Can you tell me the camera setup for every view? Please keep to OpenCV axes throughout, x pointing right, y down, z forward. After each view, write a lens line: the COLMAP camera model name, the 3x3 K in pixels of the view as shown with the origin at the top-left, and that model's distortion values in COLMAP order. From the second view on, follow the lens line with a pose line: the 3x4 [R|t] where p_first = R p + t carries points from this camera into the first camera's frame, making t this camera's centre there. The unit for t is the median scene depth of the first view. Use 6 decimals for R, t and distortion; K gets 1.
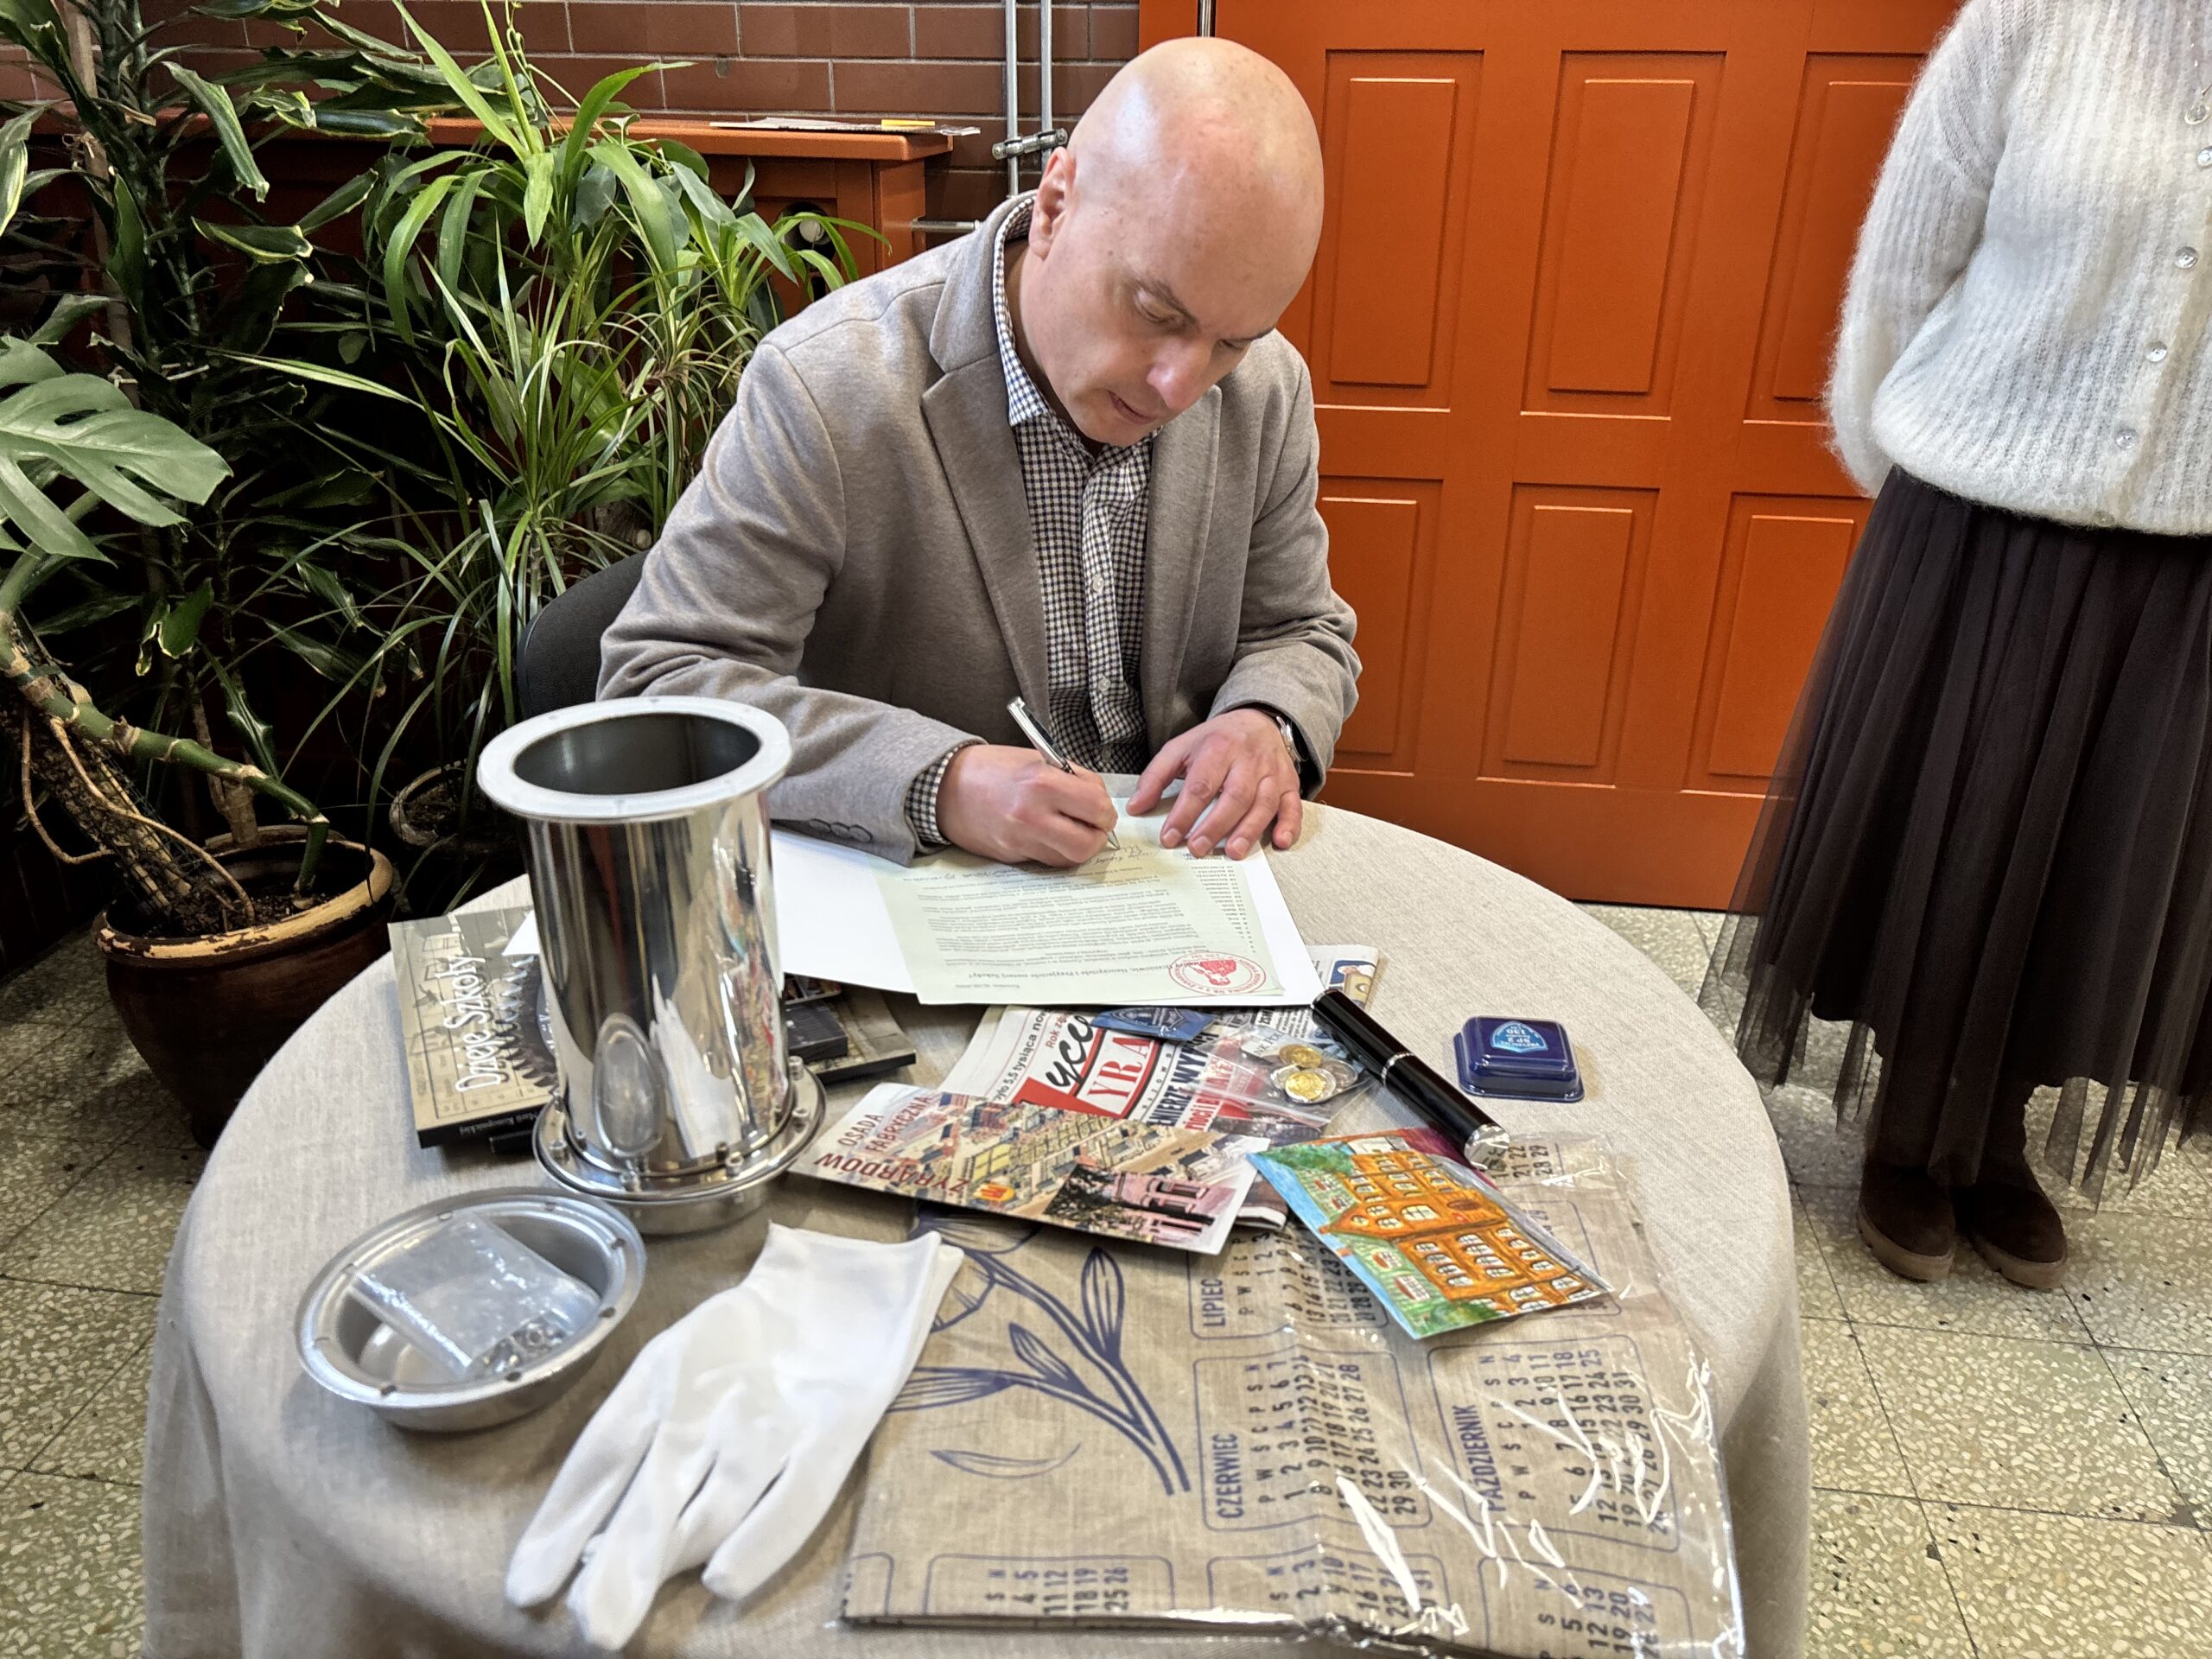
lens RADIAL K [[1704.6, 0, 1107.6], [0, 1704.6, 834.5], [0, 0, 1]] dist [0.015441, -0.010145]
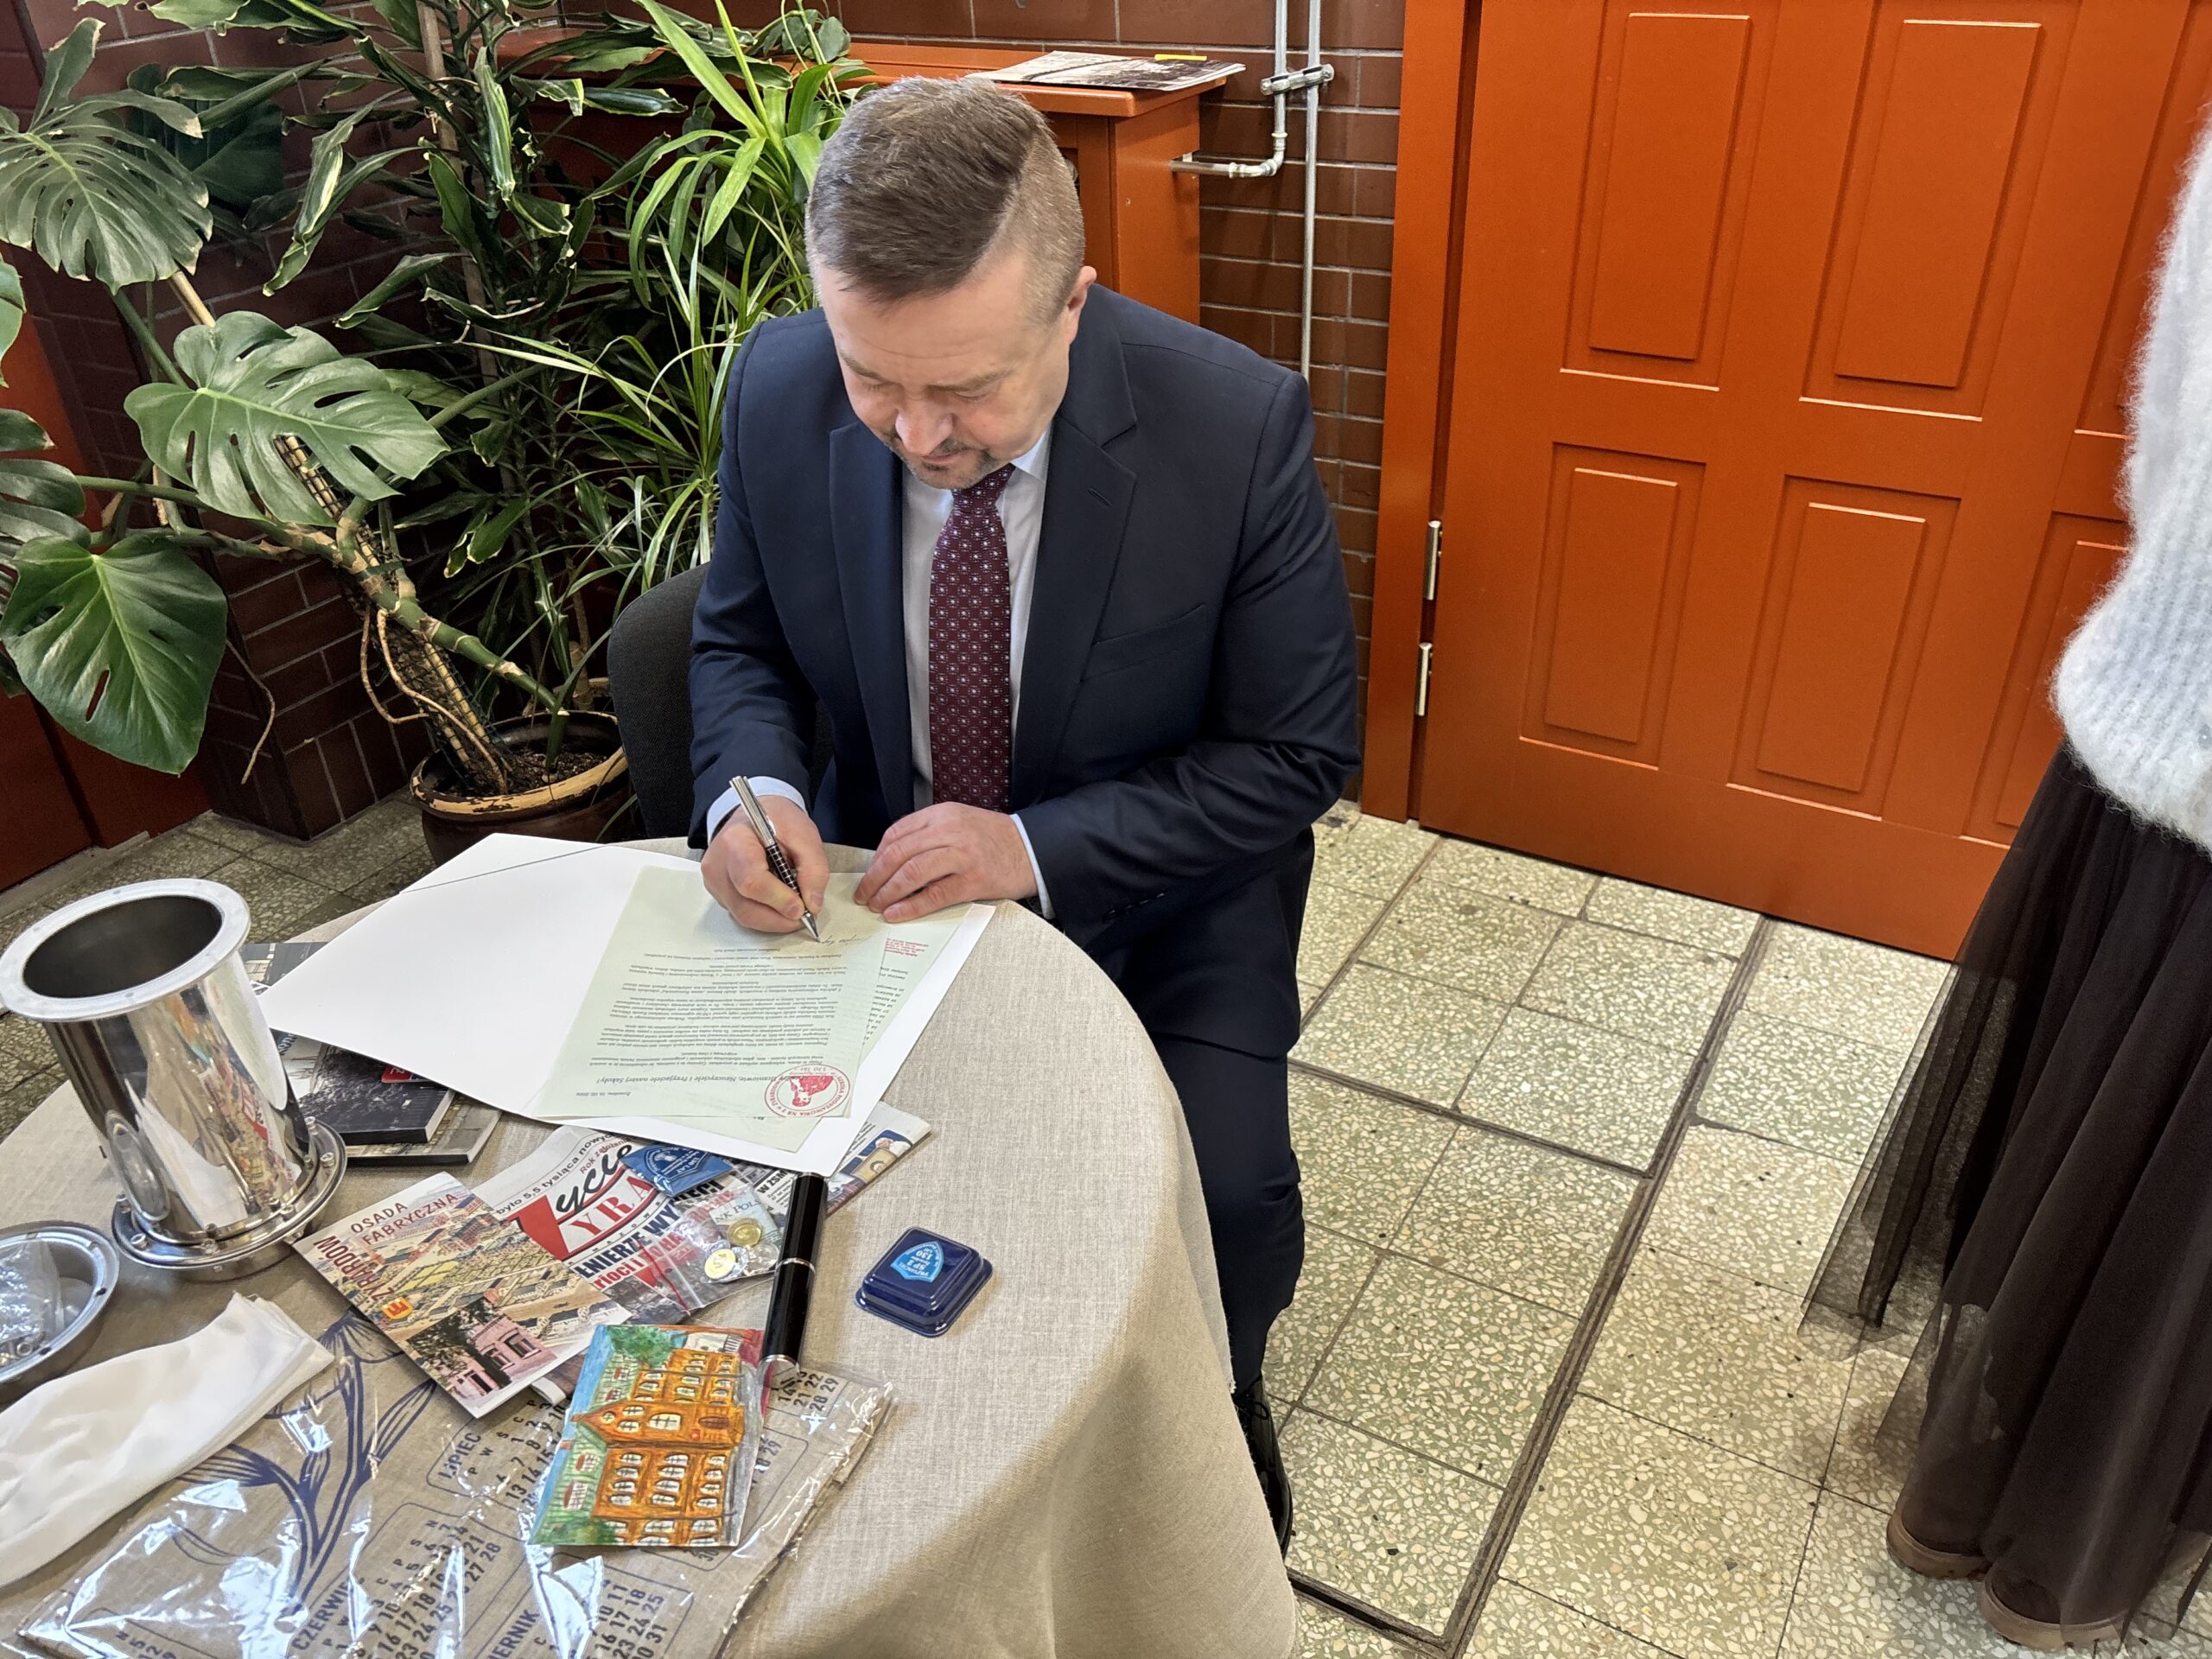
lens RADIAL K [[1704.6, 0, 1068.3], [0, 1704.6, 838.9], [0, 0, 1]] dist [0.015441, -0.010145]
pose [[0.917454, 0.164437, -0.362269, 0.393848], [-0.111256, 0.980299, 0.163208, -0.196479], [0.381969, -0.109431, 0.917673, 0.031172]]
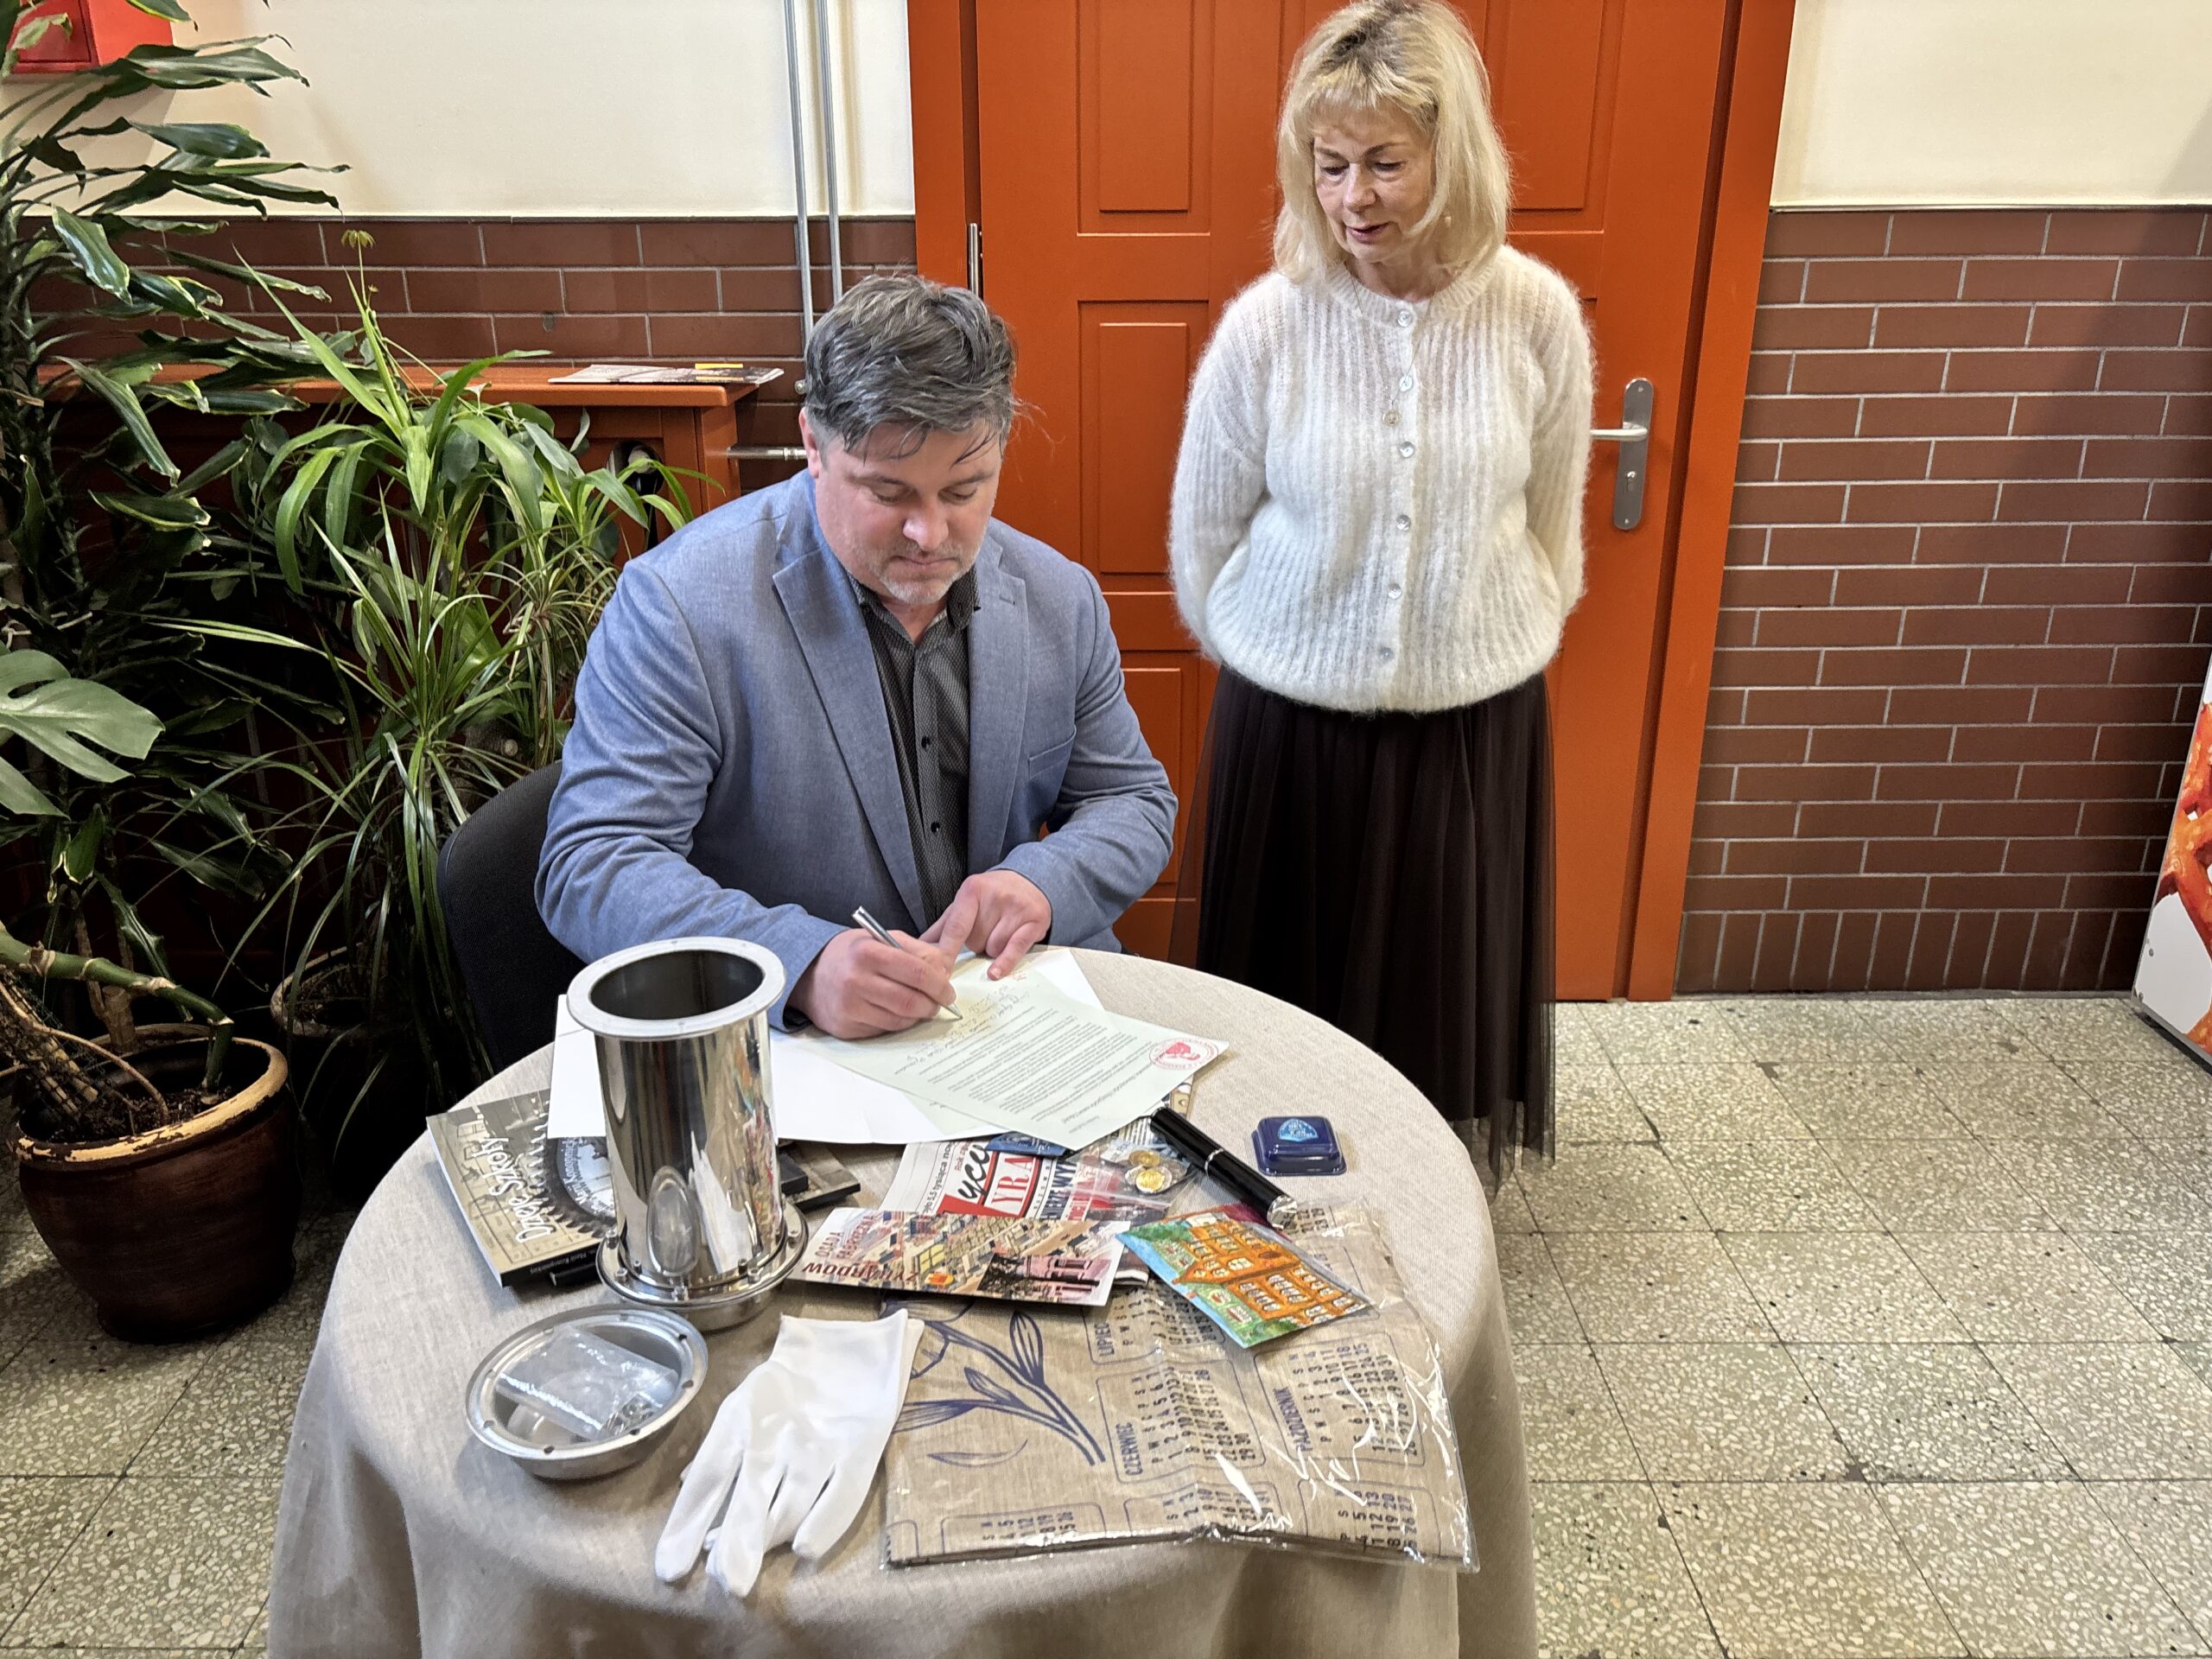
lens RADIAL K [[1704.6, 0, 1091.8], [0, 1704.6, 814.2], [0, 0, 1]] dist [0.015441, -0.010145]
pose [[0.990371, -0.061616, 0.123972, -0.045884], [0.070868, 0.994909, -0.071653, -0.028818], [-0.118925, 0.079749, 0.989695, -0.209413]]
